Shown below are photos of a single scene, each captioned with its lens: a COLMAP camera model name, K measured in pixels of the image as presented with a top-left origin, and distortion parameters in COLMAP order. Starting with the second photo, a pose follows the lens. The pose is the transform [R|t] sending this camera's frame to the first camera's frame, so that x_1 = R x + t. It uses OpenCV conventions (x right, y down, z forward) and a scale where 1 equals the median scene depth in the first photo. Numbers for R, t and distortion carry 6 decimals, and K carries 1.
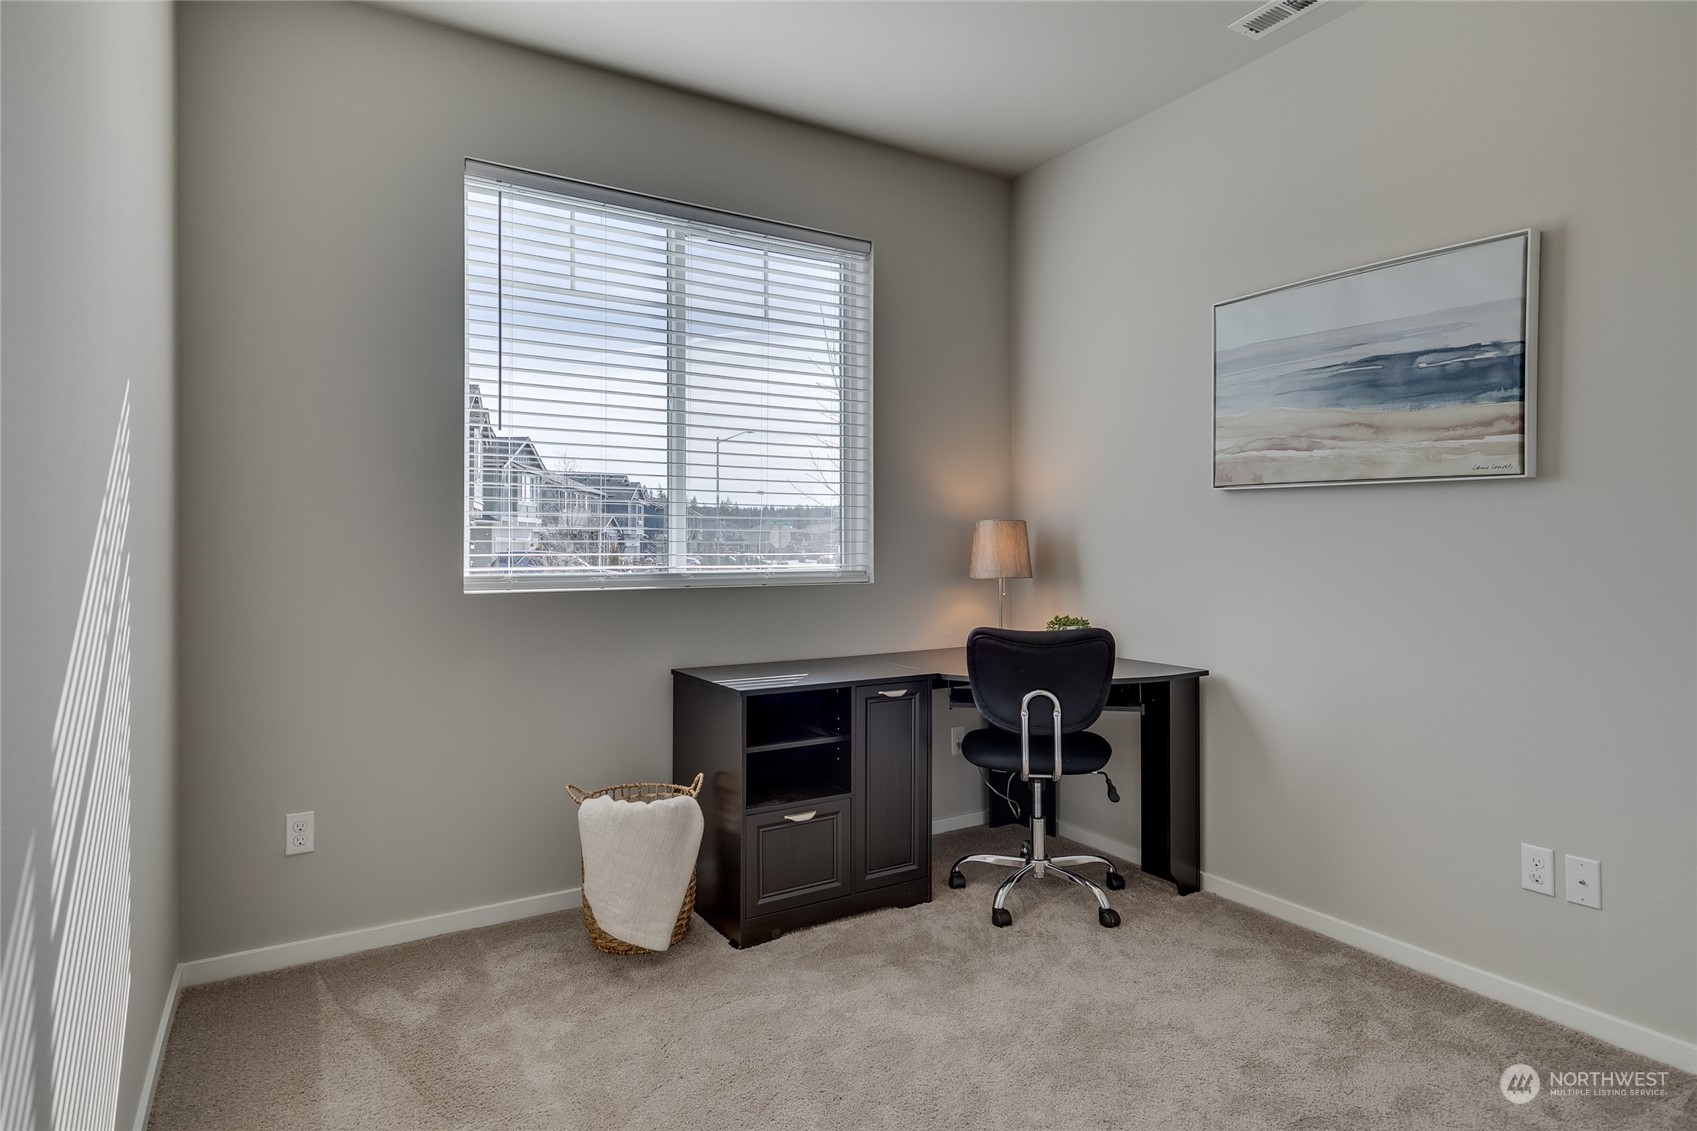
lens RADIAL K [[944.4, 0, 847.3], [0, 944.4, 534.0], [0, 0, 1]] dist [0.020455, -0.000980]
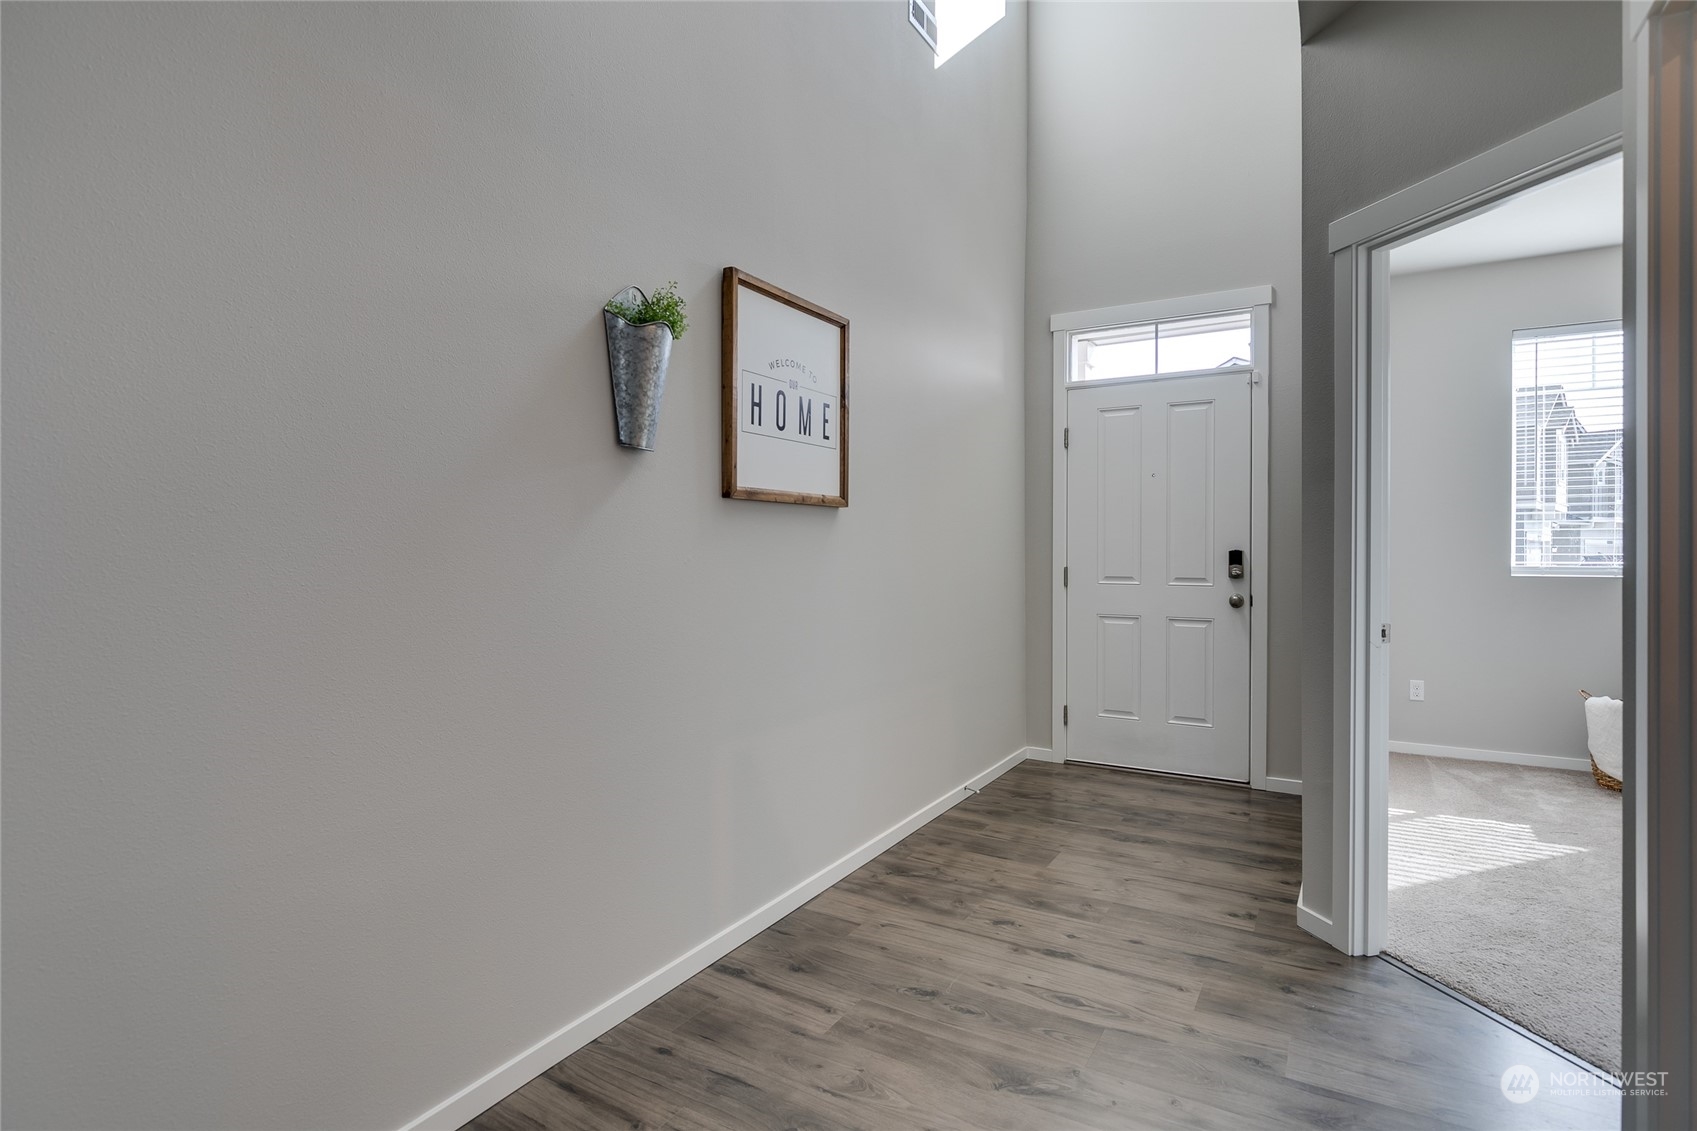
lens RADIAL K [[850.4, 0, 849.8], [0, 850.4, 554.7], [0, 0, 1]] dist [-0.000164, -0.001018]
pose [[0.473257, 0.006275, -0.880902, 0.419165], [0.010152, 0.999869, 0.012576, -0.009217], [0.880866, -0.014895, 0.473132, -0.858790]]
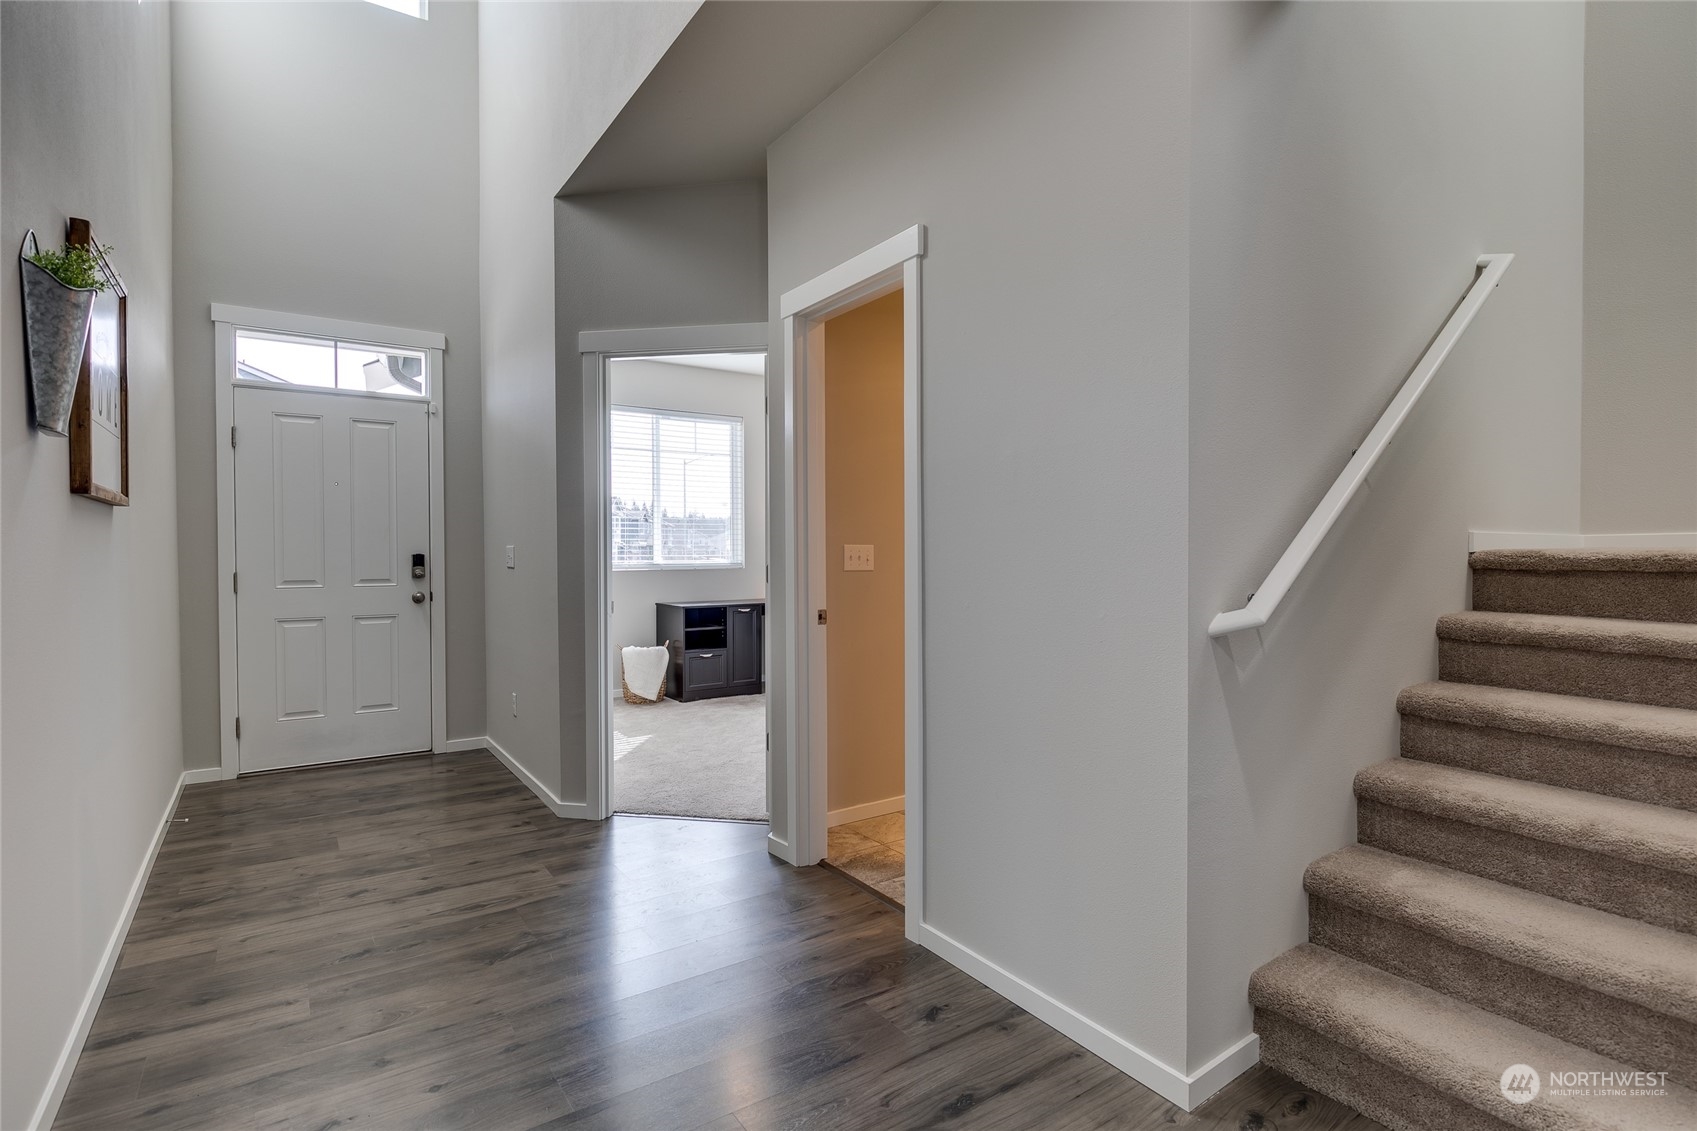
lens RADIAL K [[835.4, 0, 847.0], [0, 835.4, 564.4], [0, 0, 1]] dist [0.001630, 0.000442]
pose [[0.998571, -0.002552, 0.053383, 0.214401], [0.001073, 0.999615, 0.027711, -0.016692], [-0.053433, -0.027614, 0.998190, -1.308300]]
